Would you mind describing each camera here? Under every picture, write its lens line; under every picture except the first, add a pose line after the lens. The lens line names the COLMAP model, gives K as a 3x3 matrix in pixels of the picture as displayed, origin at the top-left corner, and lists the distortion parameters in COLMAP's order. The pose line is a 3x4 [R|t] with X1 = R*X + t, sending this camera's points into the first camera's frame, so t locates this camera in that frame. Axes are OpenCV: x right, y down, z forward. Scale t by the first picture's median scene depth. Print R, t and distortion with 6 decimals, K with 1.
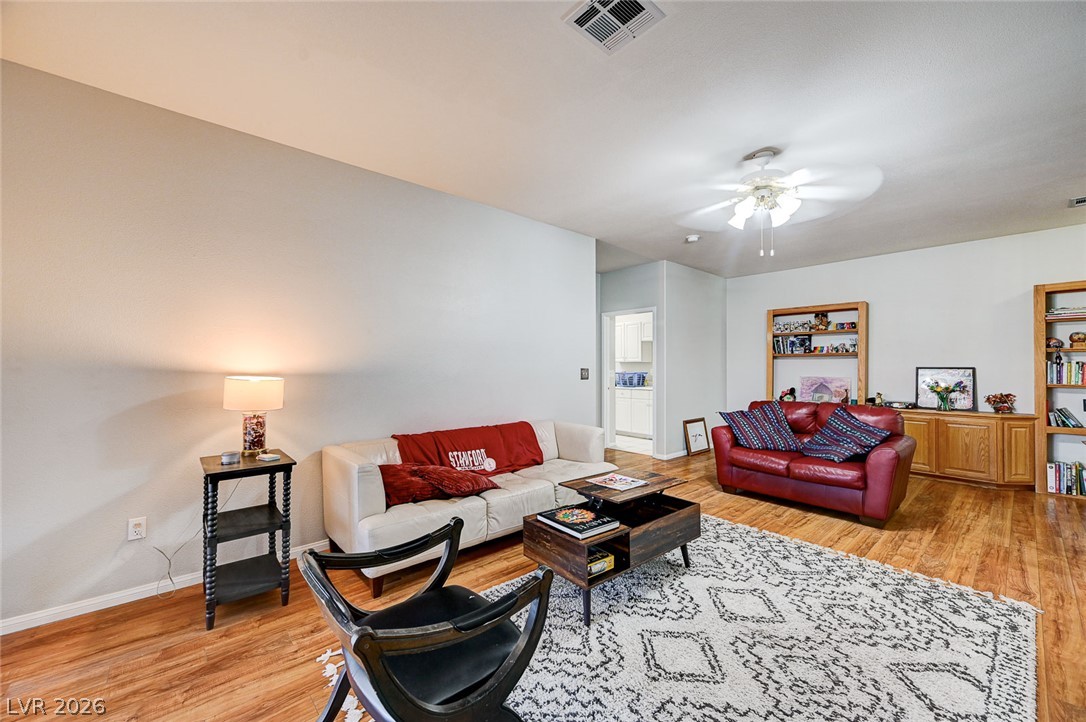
lens RADIAL K [[422.6, 0, 545.7], [0, 422.6, 363.3], [0, 0, 1]] dist [0.000878, 0.002661]
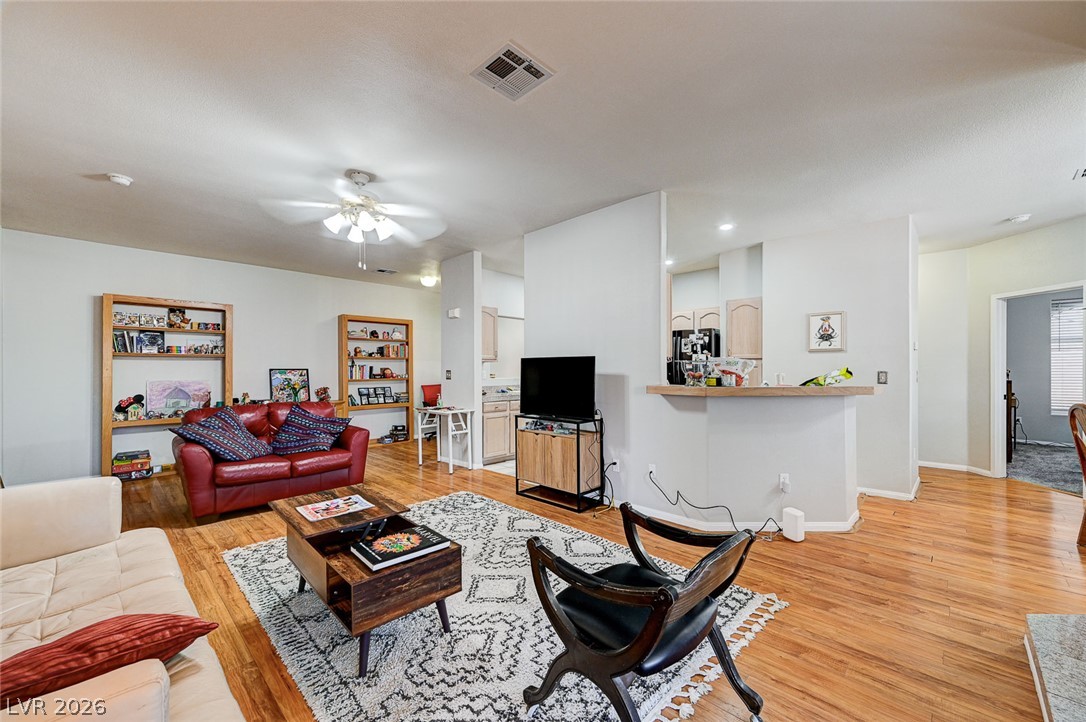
lens RADIAL K [[429.8, 0, 542.5], [0, 429.8, 368.8], [0, 0, 1]] dist [0.006306, 0.000254]
pose [[-0.071780, -0.001841, 0.997419, -0.614388], [-0.004863, 0.999987, 0.001496, 0.006080], [-0.997409, -0.004743, -0.071788, 0.581677]]
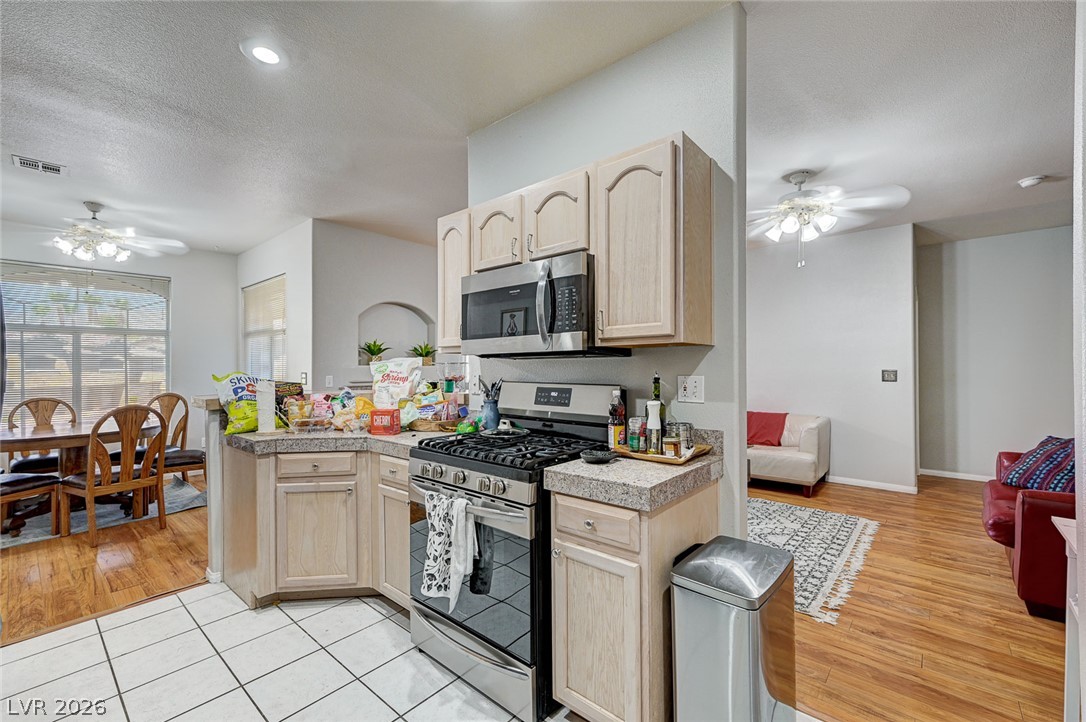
lens RADIAL K [[452.1, 0, 544.0], [0, 452.1, 368.3], [0, 0, 1]] dist [0.009435, 0.000224]
pose [[0.131973, -0.001825, -0.991252, 1.523850], [0.011913, 0.999929, -0.000255, -0.000083], [0.991182, -0.011775, 0.131985, 0.176728]]
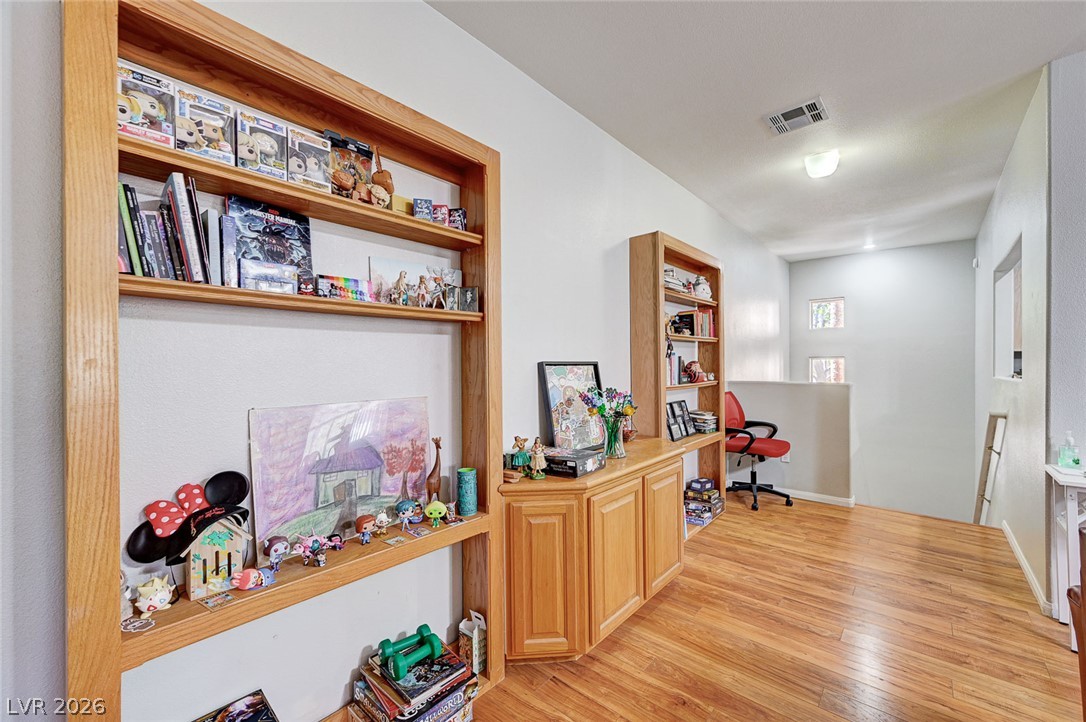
lens RADIAL K [[434.1, 0, 539.9], [0, 434.1, 368.0], [0, 0, 1]] dist [-0.000876, 0.000213]
pose [[-0.120625, -0.009535, 0.992652, 0.768549], [-0.000845, 0.999954, 0.009502, 0.019180], [-0.992698, 0.000308, -0.120628, 1.806675]]
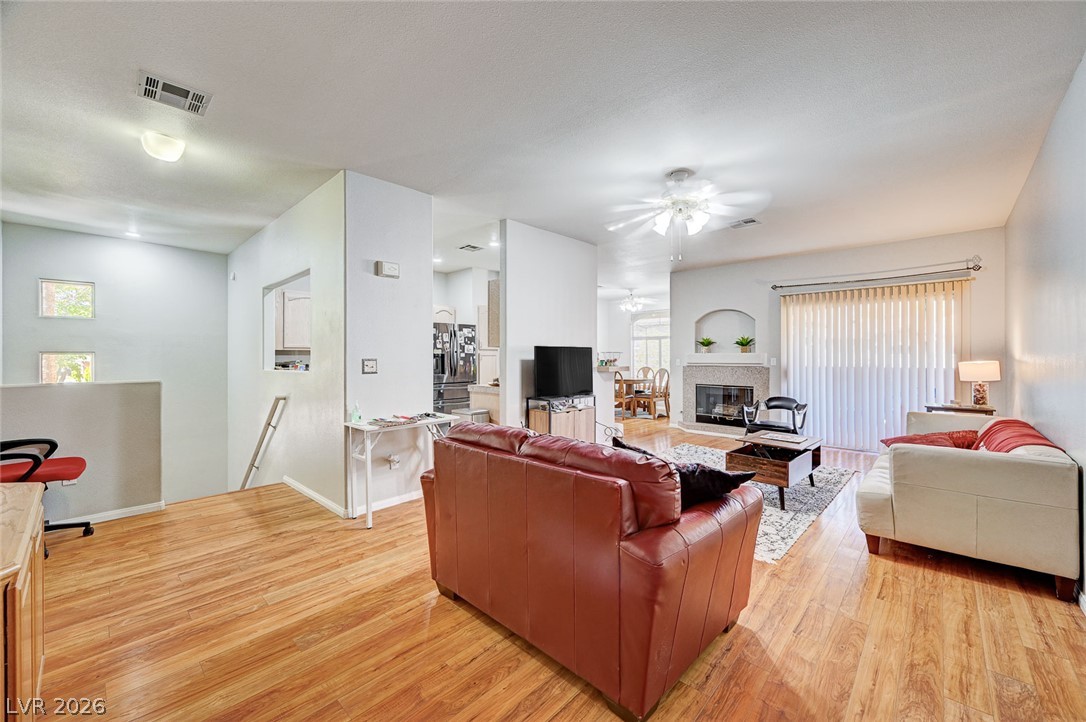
lens RADIAL K [[425.5, 0, 550.1], [0, 425.5, 357.5], [0, 0, 1]] dist [0.001551, 0.000279]
pose [[-0.994660, 0.000517, -0.103203, 0.947786], [0.001068, 0.999985, -0.005285, 0.020094], [0.103198, -0.005367, -0.994646, 2.037377]]
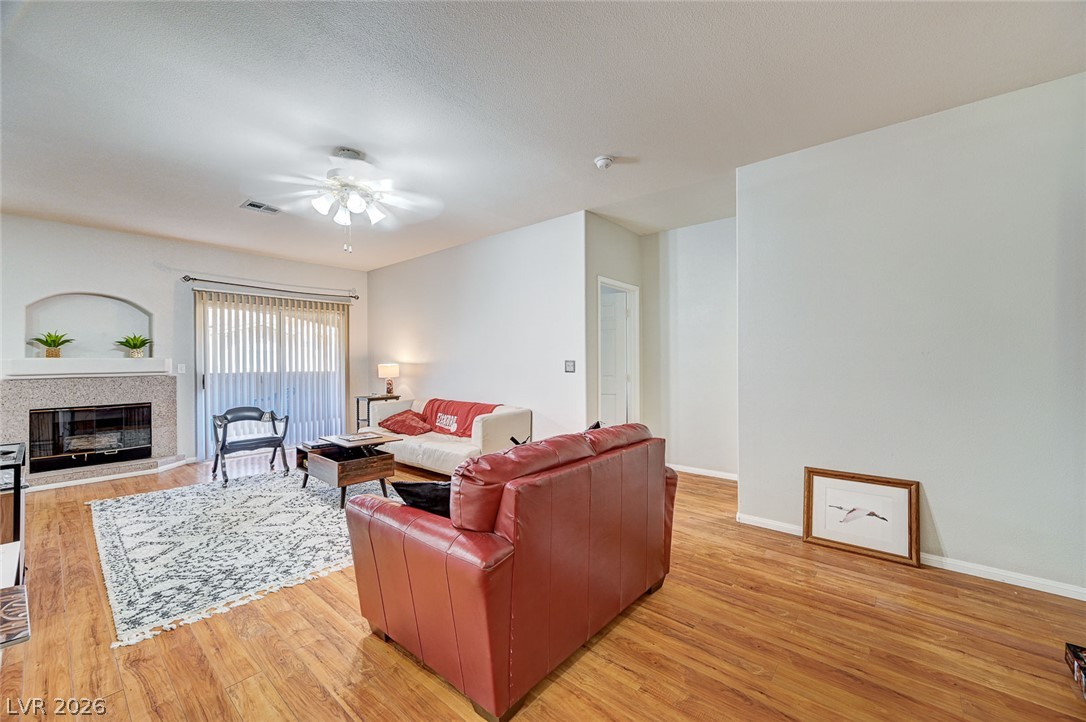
lens RADIAL K [[426.8, 0, 543.0], [0, 426.8, 361.0], [0, 0, 1]] dist [-0.000676, 0.000219]
pose [[0.139888, 0.000866, -0.990167, 1.540632], [0.014369, 0.999893, 0.002905, 0.015541], [0.990063, -0.014634, 0.139860, 1.260688]]
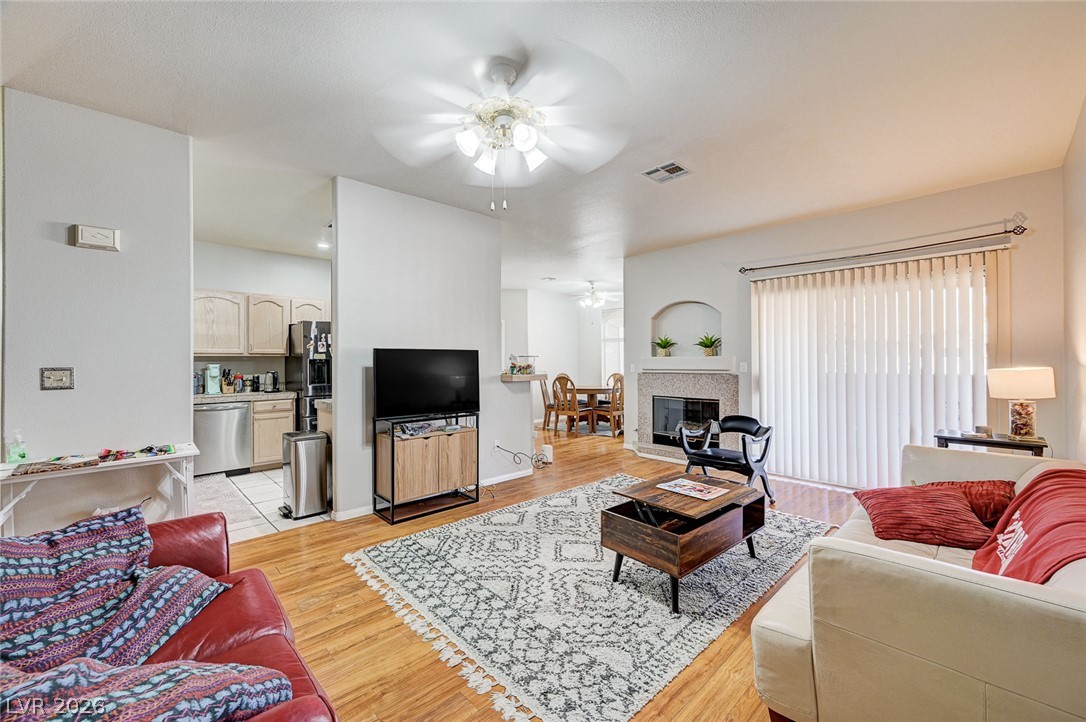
lens RADIAL K [[433.7, 0, 543.0], [0, 433.7, 361.0], [0, 0, 1]] dist [-0.000415, 0.000458]
pose [[-0.999263, 0.004555, -0.038108, 0.455442], [0.004852, 0.999958, -0.007711, 0.014965], [0.038071, -0.007890, -0.999244, 1.675960]]
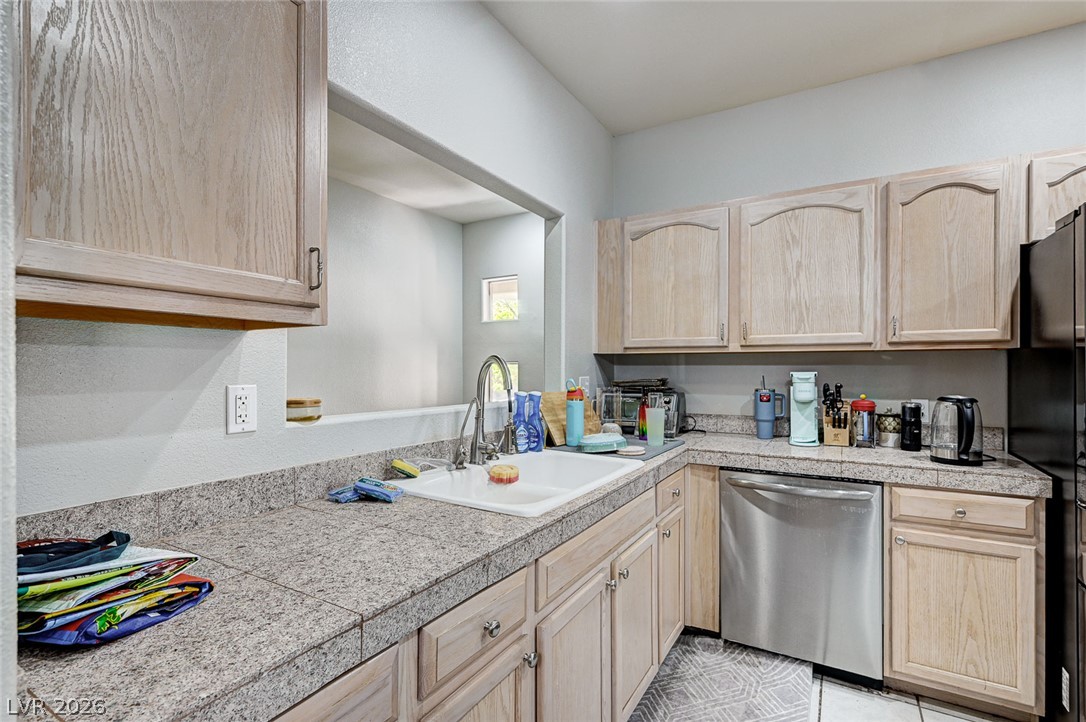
lens RADIAL K [[506.1, 0, 539.6], [0, 506.1, 367.0], [0, 0, 1]] dist [0.000974, 0.000083]
pose [[-0.308038, -0.002199, 0.951372, 1.018761], [-0.008397, 0.999965, -0.000408, 0.005046], [-0.951337, -0.008114, -0.308045, 0.611485]]
